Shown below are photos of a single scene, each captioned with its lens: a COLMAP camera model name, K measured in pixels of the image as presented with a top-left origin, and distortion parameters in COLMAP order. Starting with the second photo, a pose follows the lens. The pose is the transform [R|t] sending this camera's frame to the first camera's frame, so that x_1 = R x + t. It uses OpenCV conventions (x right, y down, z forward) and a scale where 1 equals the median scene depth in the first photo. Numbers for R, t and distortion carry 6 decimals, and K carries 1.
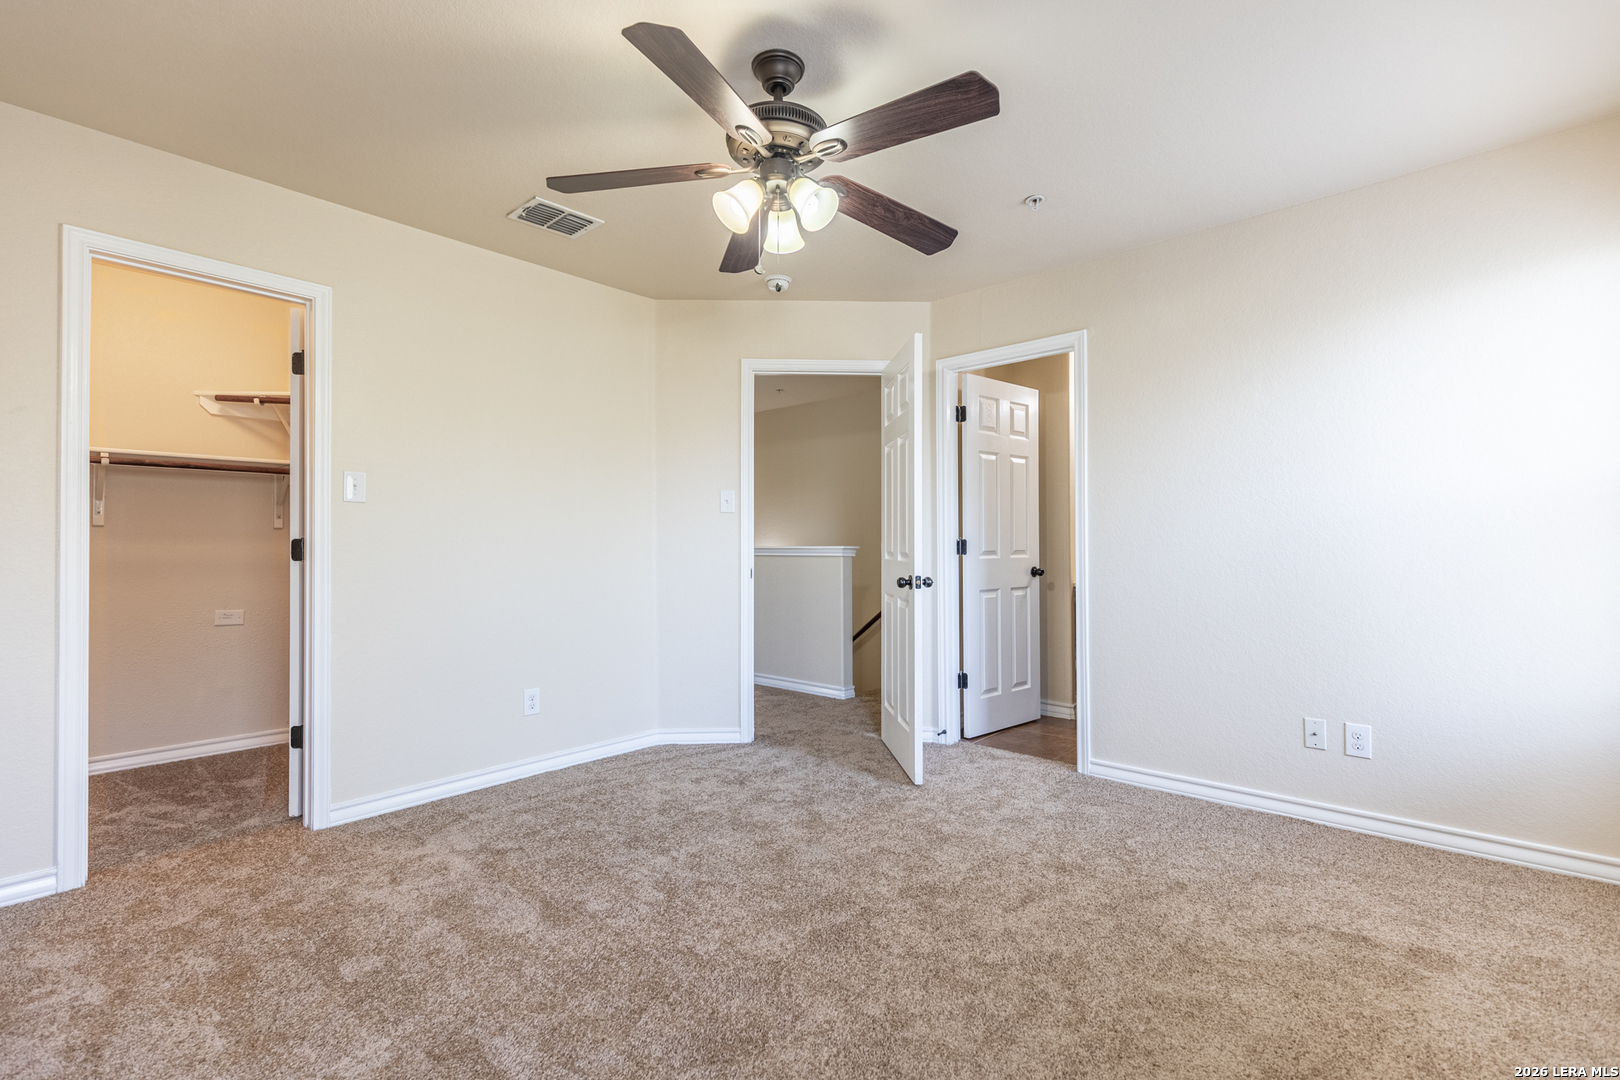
lens RADIAL K [[732.1, 0, 810.3], [0, 732.1, 538.5], [0, 0, 1]] dist [0.002571, 0.000036]
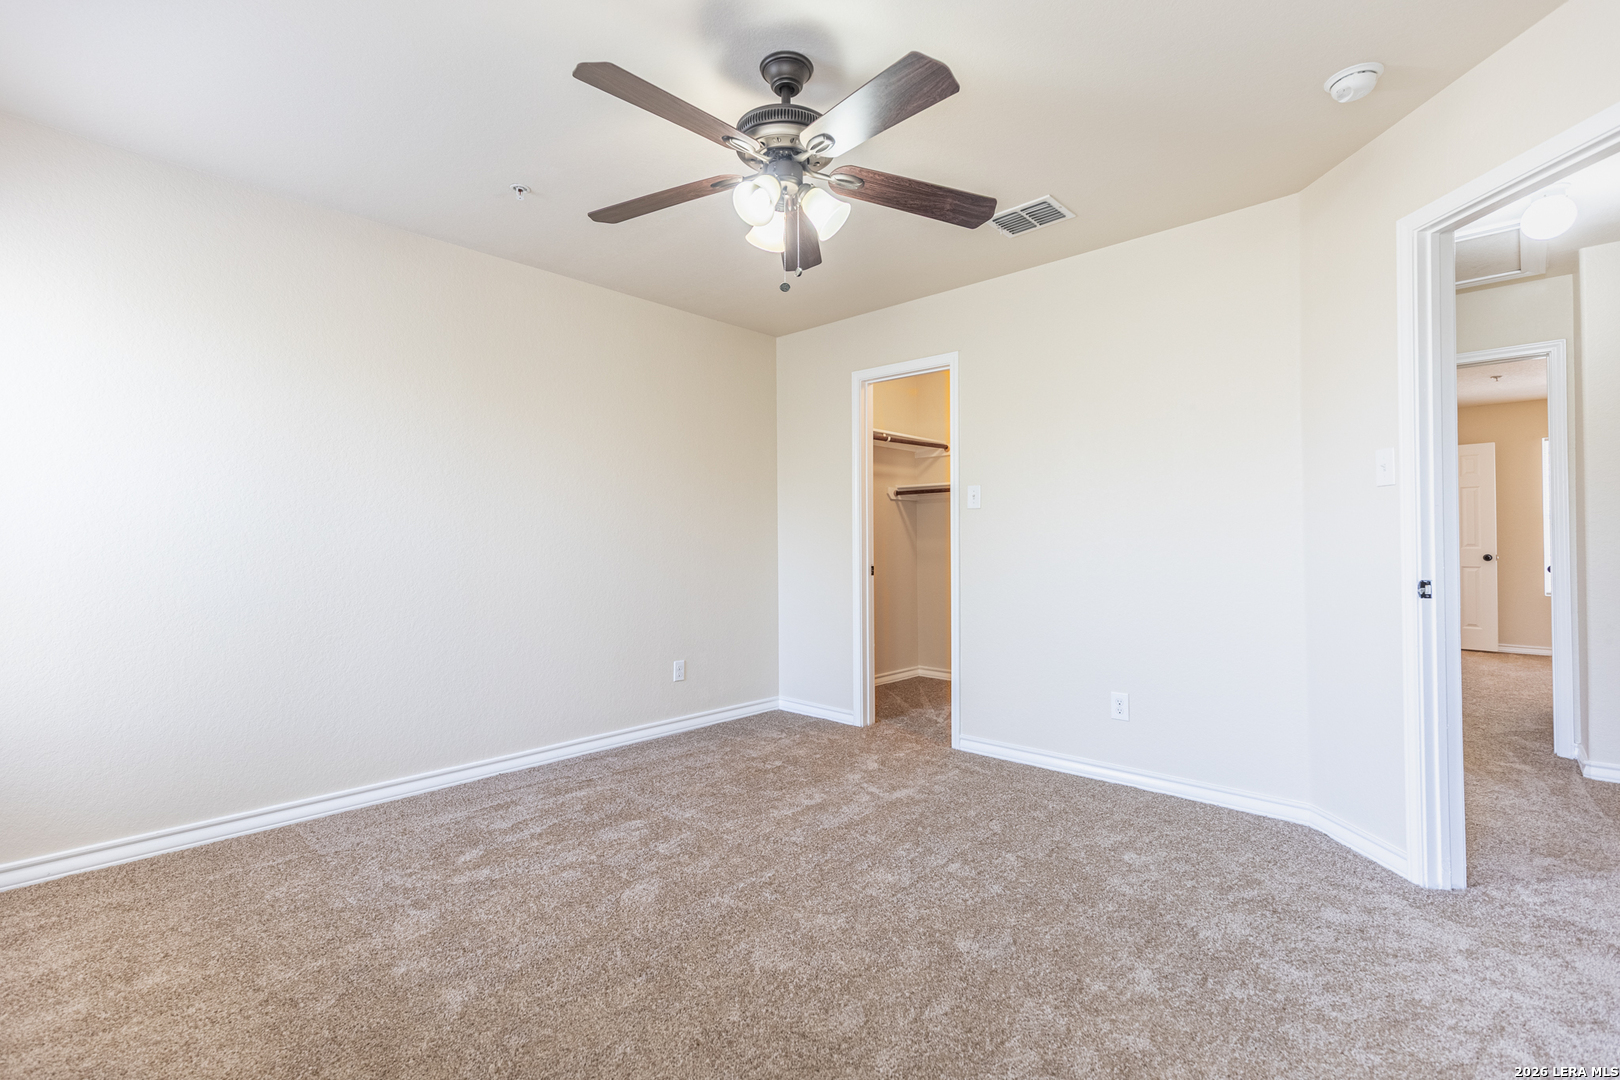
lens RADIAL K [[732.1, 0, 812.9], [0, 732.1, 542.3], [0, 0, 1]] dist [0.002571, 0.000036]
pose [[-0.026368, -0.000054, -0.999652, 0.577833], [0.019889, 0.999802, -0.000579, 0.004419], [0.999454, -0.019897, -0.026362, 0.637158]]
